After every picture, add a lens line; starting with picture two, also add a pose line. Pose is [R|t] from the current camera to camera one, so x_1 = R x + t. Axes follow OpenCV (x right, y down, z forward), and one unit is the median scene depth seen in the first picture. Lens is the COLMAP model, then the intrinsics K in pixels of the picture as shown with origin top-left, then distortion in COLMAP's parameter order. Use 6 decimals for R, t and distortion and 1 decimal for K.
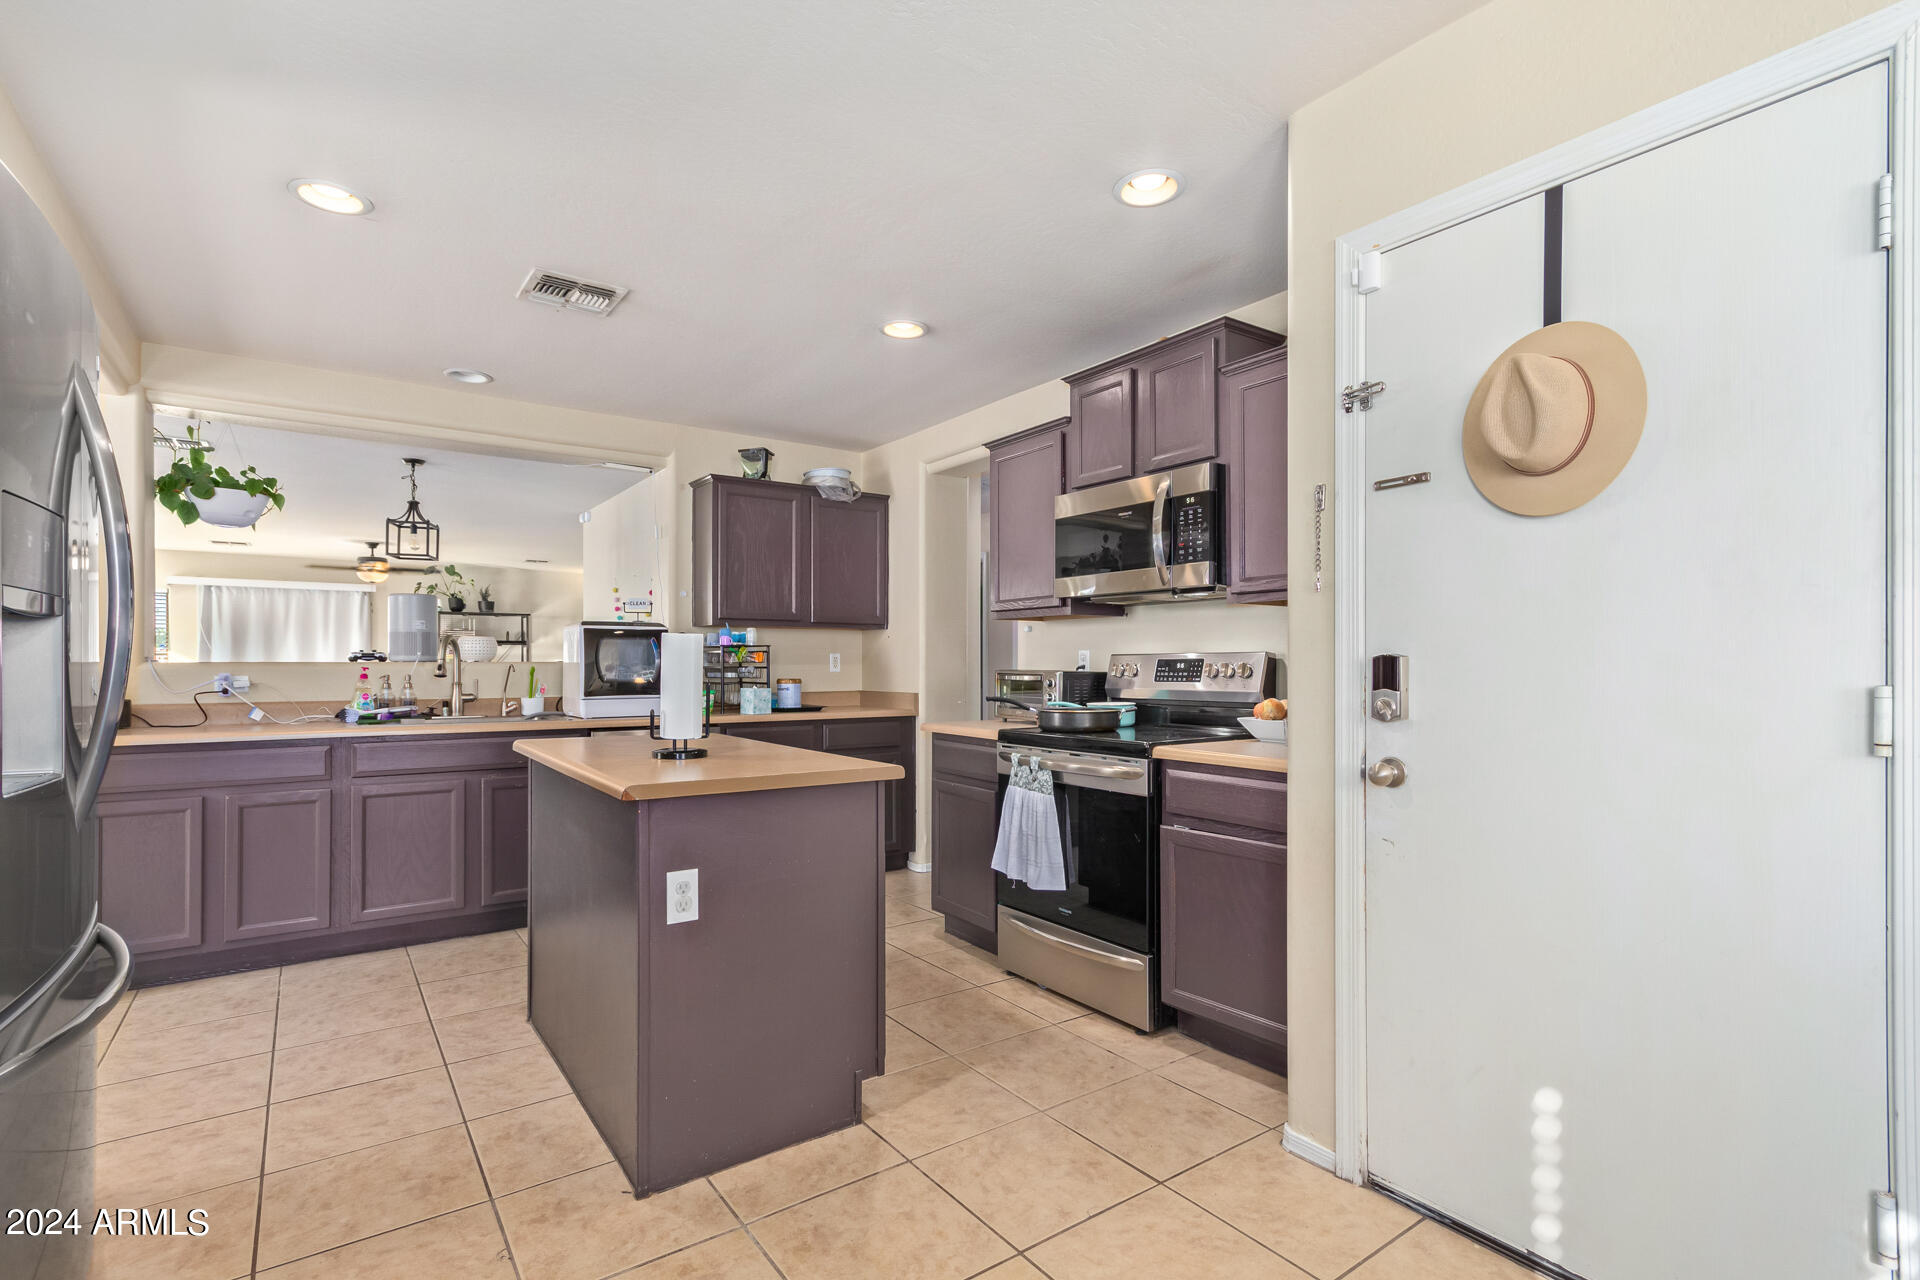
lens RADIAL K [[913.1, 0, 988.7], [0, 913.1, 661.0], [0, 0, 1]] dist [-0.000627, 0.001789]
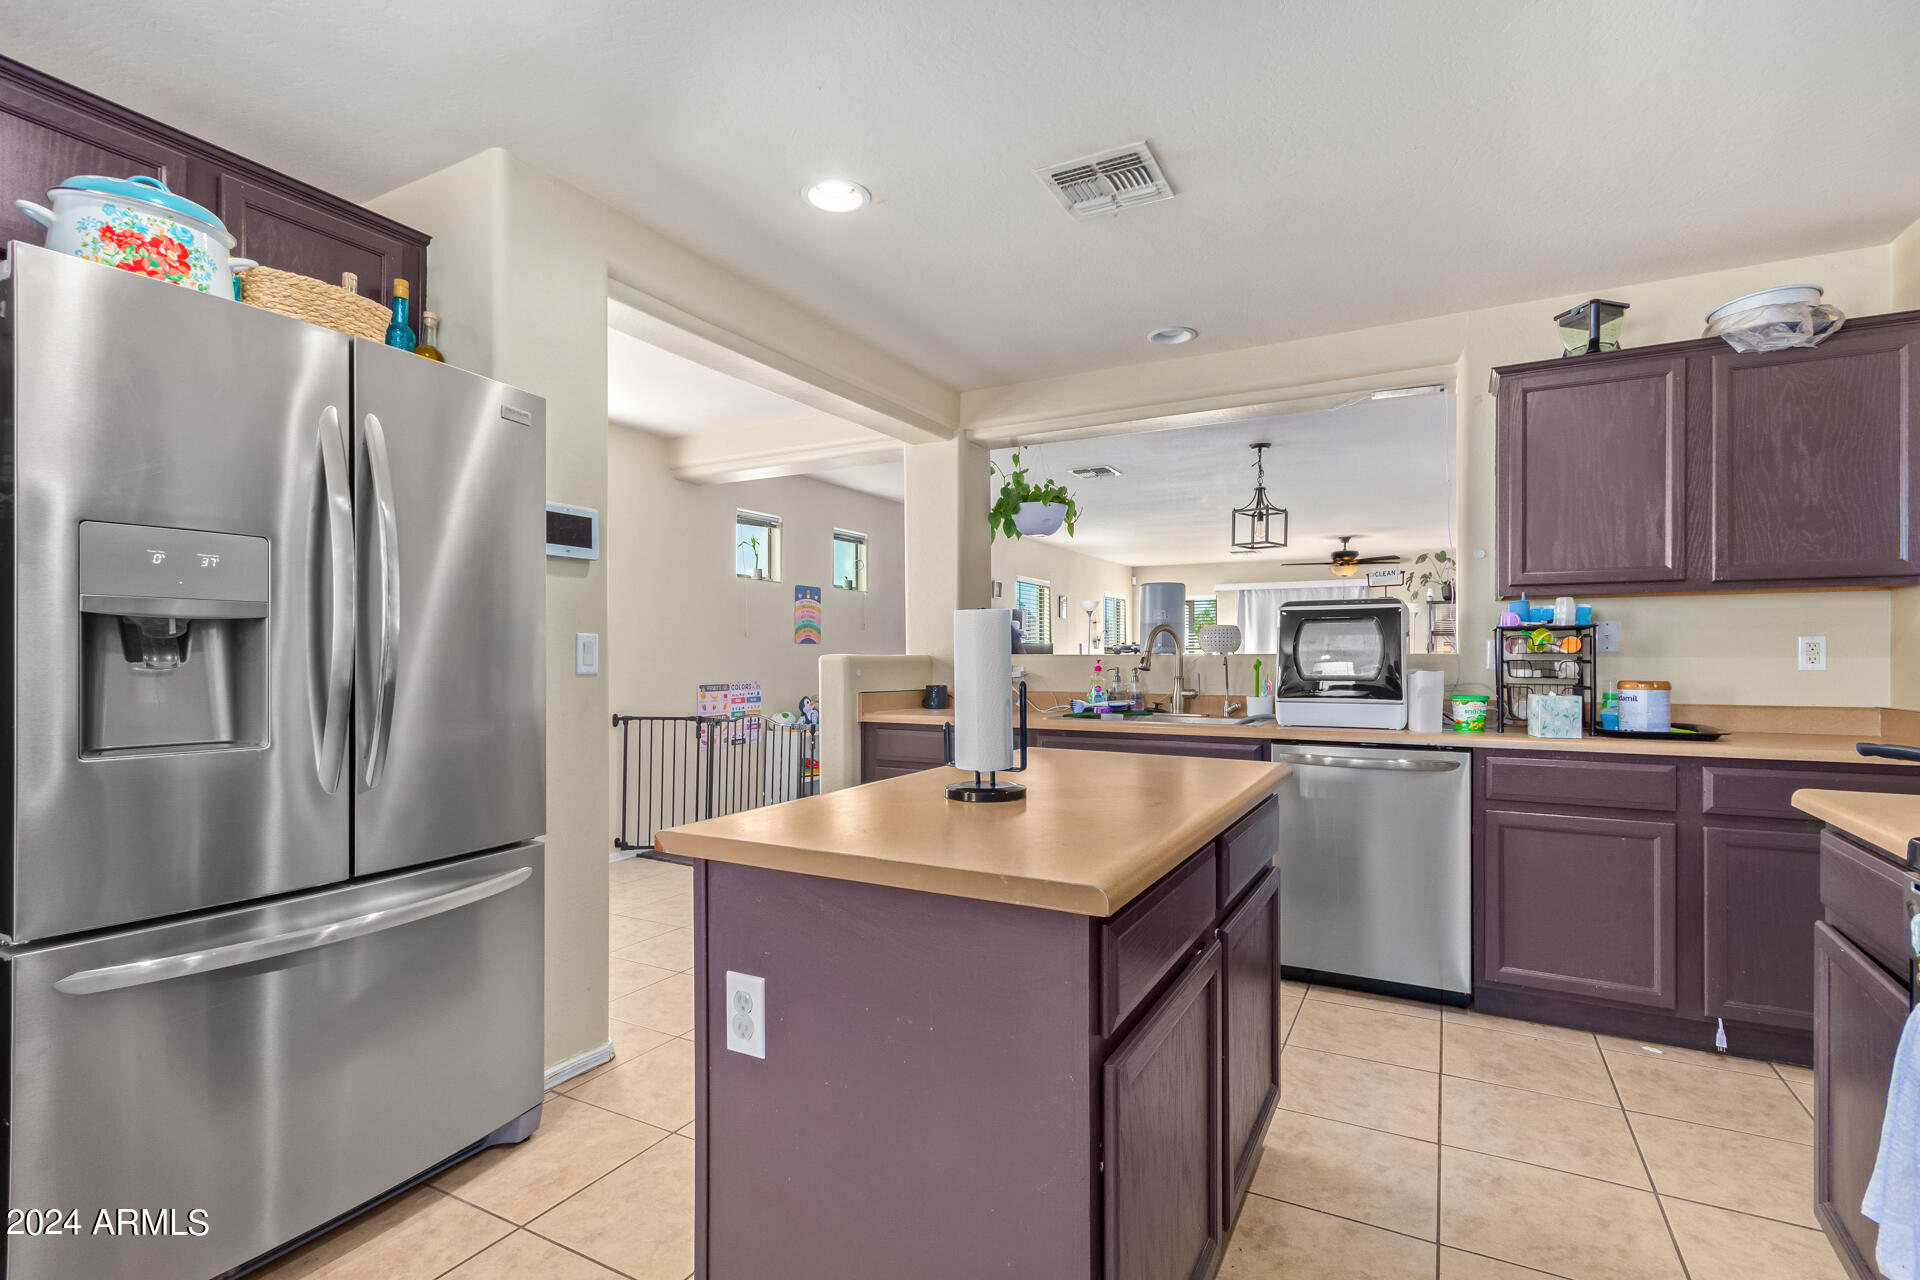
lens RADIAL K [[913.1, 0, 957.0], [0, 913.1, 657.1], [0, 0, 1]] dist [-0.000627, 0.001789]
pose [[0.412638, -0.001046, -0.910895, 0.134656], [0.004808, 0.999988, 0.001030, 0.001643], [0.910882, -0.004804, 0.412638, 0.369845]]
